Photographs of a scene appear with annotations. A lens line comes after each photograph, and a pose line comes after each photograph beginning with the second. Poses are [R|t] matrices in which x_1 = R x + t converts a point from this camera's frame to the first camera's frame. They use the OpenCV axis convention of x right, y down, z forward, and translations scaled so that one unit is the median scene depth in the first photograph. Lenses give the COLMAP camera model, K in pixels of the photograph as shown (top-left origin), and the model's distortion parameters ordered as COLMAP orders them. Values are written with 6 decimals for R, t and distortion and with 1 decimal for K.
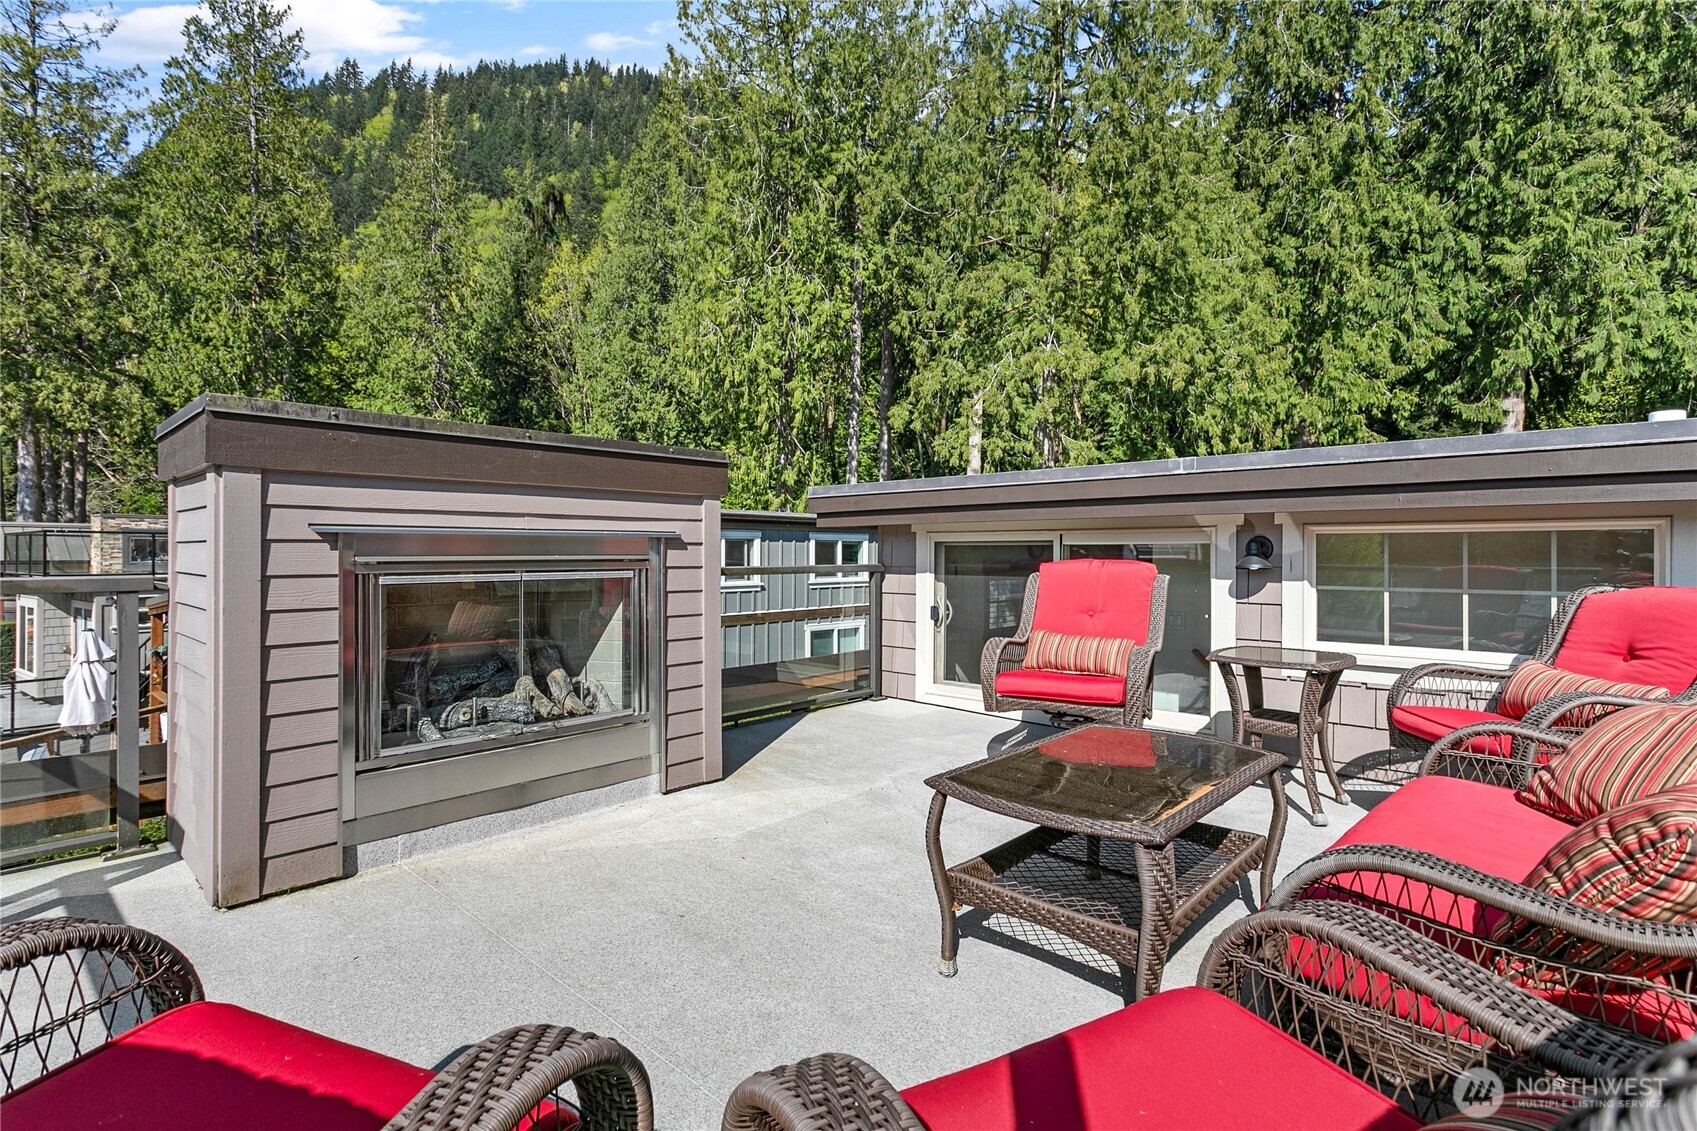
lens RADIAL K [[808.6, 0, 844.4], [0, 808.6, 552.5], [0, 0, 1]] dist [0.002756, 0.001635]
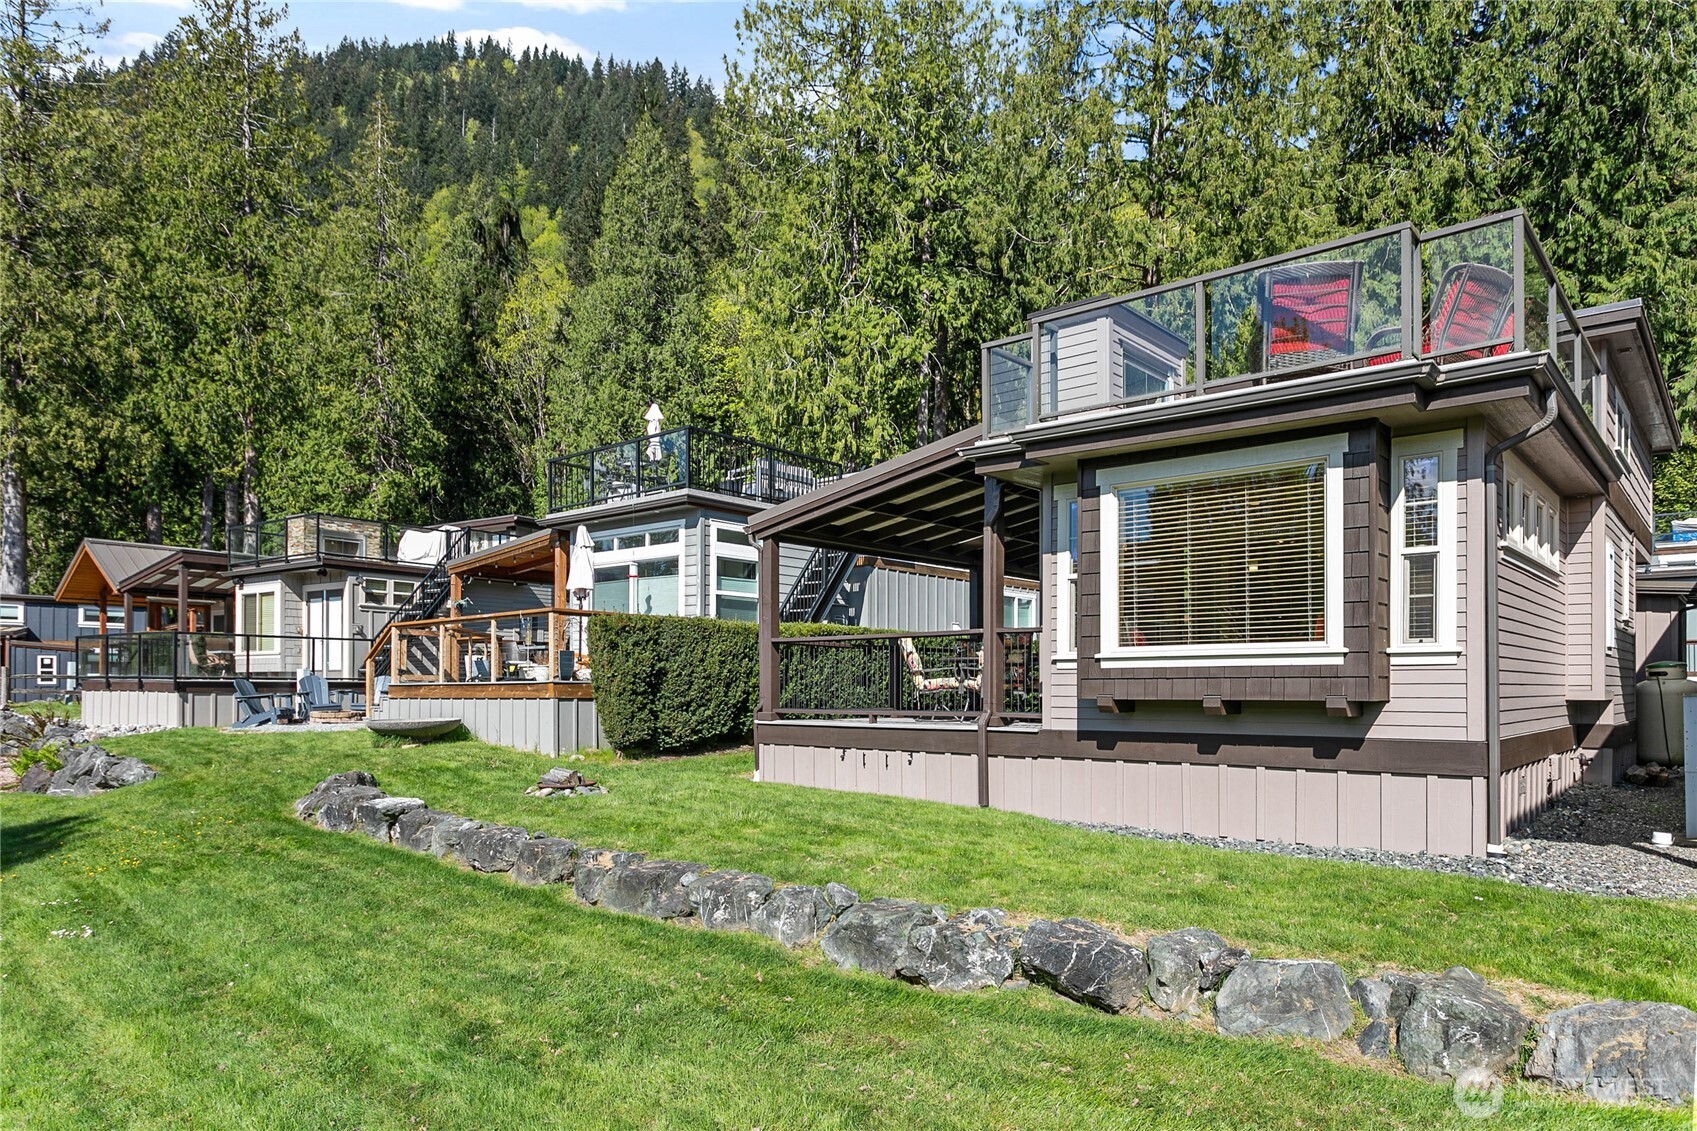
lens RADIAL K [[1056.2, 0, 838.3], [0, 1056.2, 684.6], [0, 0, 1]] dist [-0.005602, 0.002223]
pose [[0.999601, 0.001452, 0.028193, -0.151882], [-0.001463, 0.999999, 0.000371, 0.107876], [-0.028192, -0.000412, 0.999602, -0.252804]]
